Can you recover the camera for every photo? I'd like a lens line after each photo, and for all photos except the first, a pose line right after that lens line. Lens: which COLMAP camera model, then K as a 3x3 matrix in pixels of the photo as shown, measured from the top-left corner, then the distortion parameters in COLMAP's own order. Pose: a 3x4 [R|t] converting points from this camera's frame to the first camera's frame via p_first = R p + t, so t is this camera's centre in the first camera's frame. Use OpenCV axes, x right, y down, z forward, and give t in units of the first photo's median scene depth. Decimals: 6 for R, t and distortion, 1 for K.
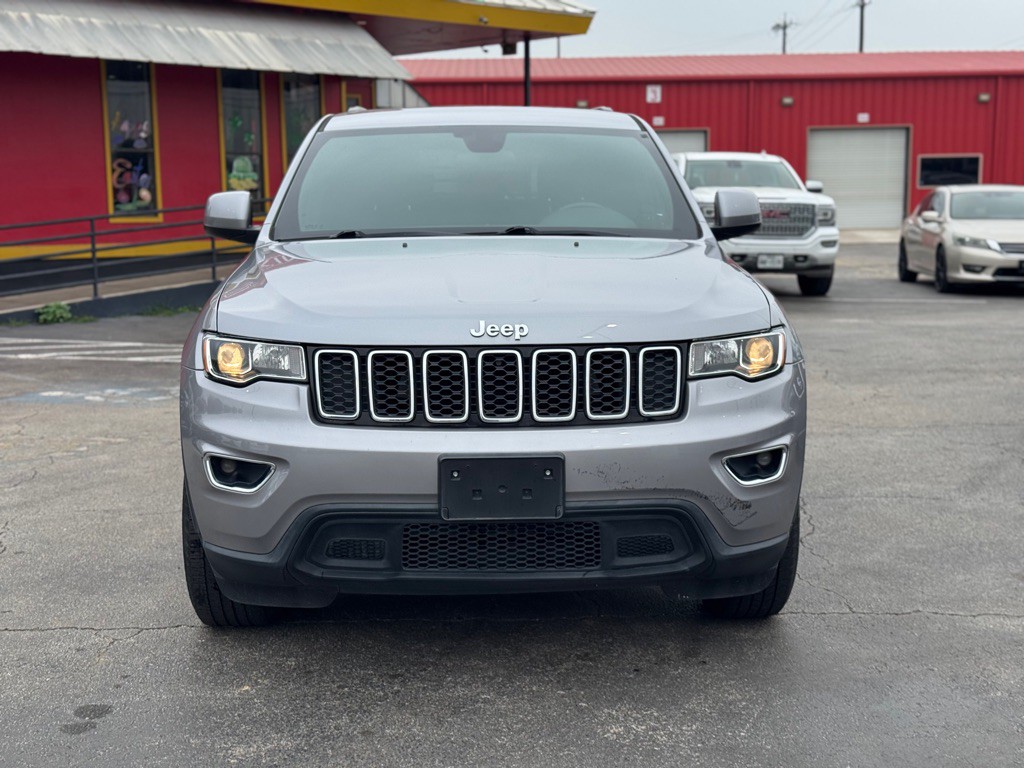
lens RADIAL K [[1429.9, 0, 512.6], [0, 1429.9, 387.0], [0, 0, 1]] dist [0.117451, 0.000000]
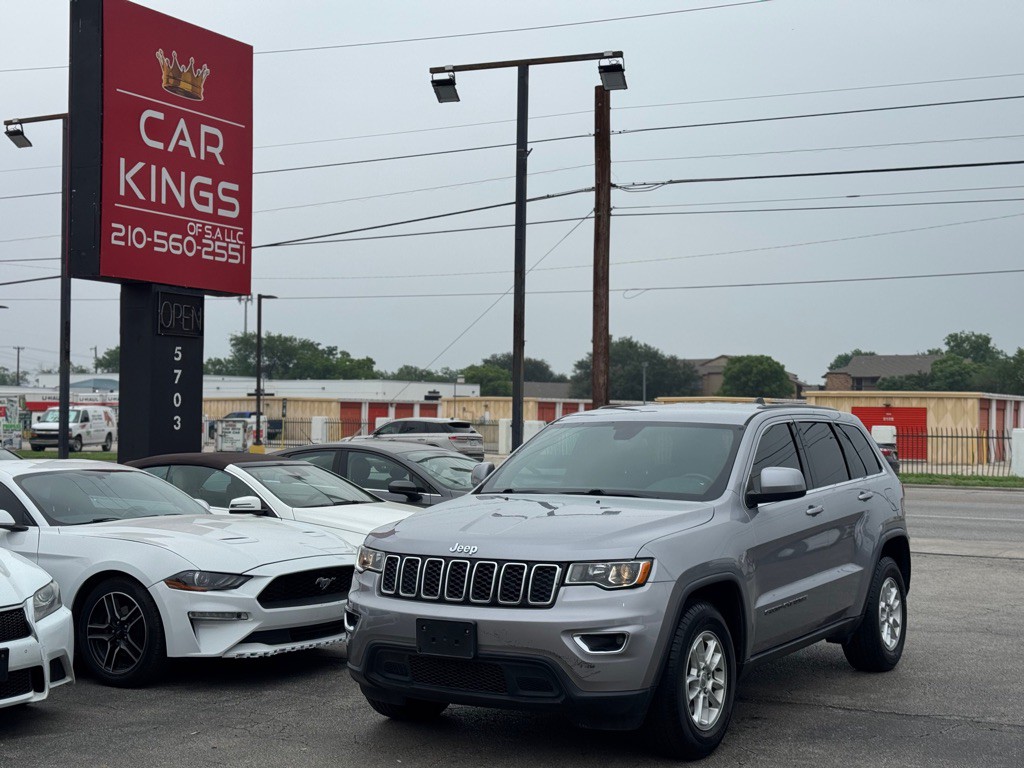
lens RADIAL K [[1429.9, 0, 512.8], [0, 1429.9, 389.2], [0, 0, 1]] dist [0.117451, 0.000000]
pose [[0.818754, -0.014788, -0.573954, 1.060367], [-0.078792, 0.987316, -0.137836, 0.004332], [0.568712, 0.158077, 0.807204, -0.429334]]
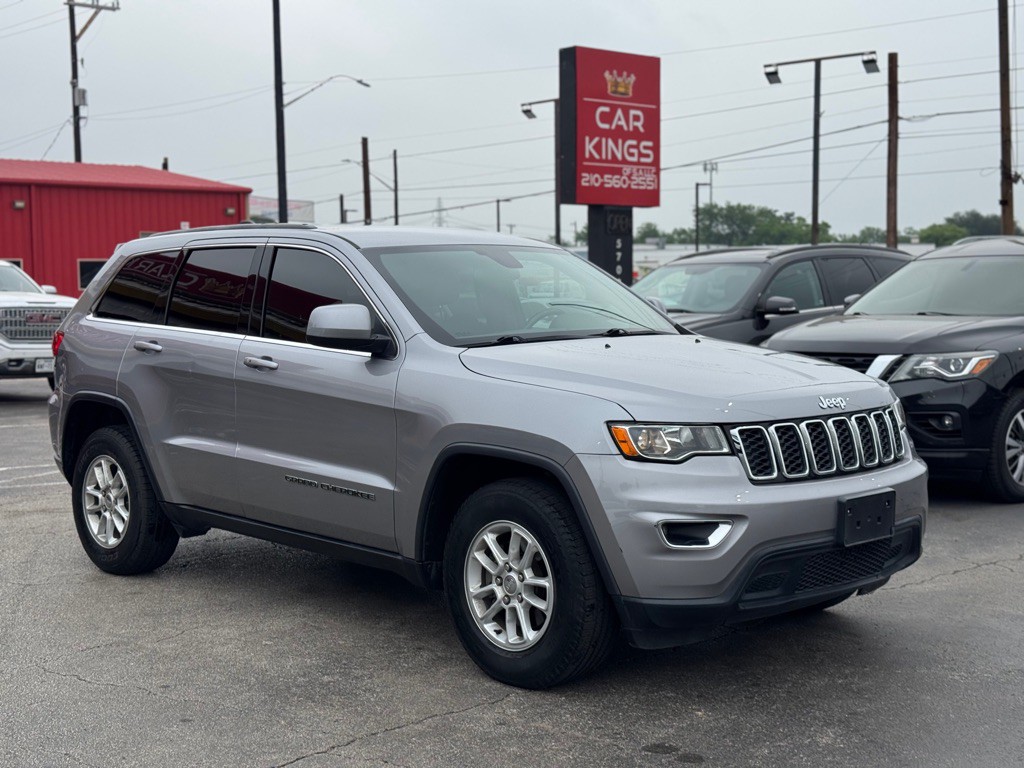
lens RADIAL K [[1429.9, 0, 510.0], [0, 1429.9, 401.2], [0, 0, 1]] dist [0.117451, 0.000000]
pose [[0.590079, 0.046236, -0.806021, 4.282212], [-0.089817, 0.995921, -0.008625, 0.425039], [0.802334, 0.077484, 0.591824, -2.983141]]
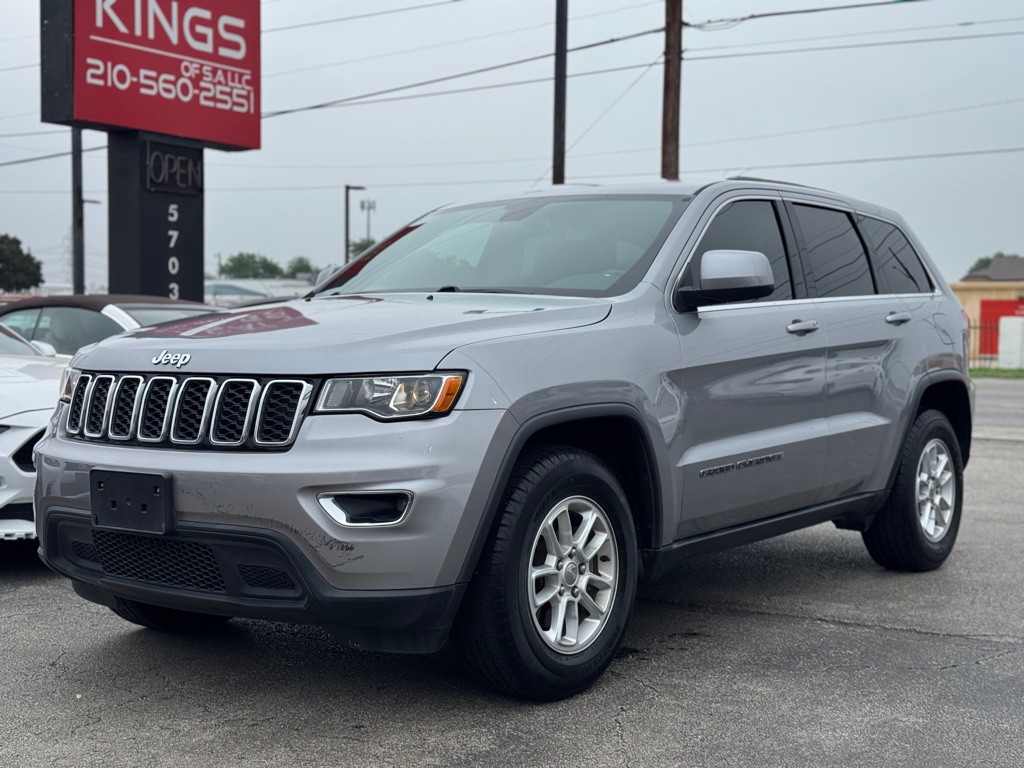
lens RADIAL K [[1429.9, 0, 510.4], [0, 1429.9, 398.4], [0, 0, 1]] dist [0.117451, 0.000000]
pose [[0.763548, 0.028312, -0.645130, 0.888107], [-0.088938, 0.994128, -0.061635, 0.033996], [0.639597, 0.104438, 0.761583, 0.336327]]
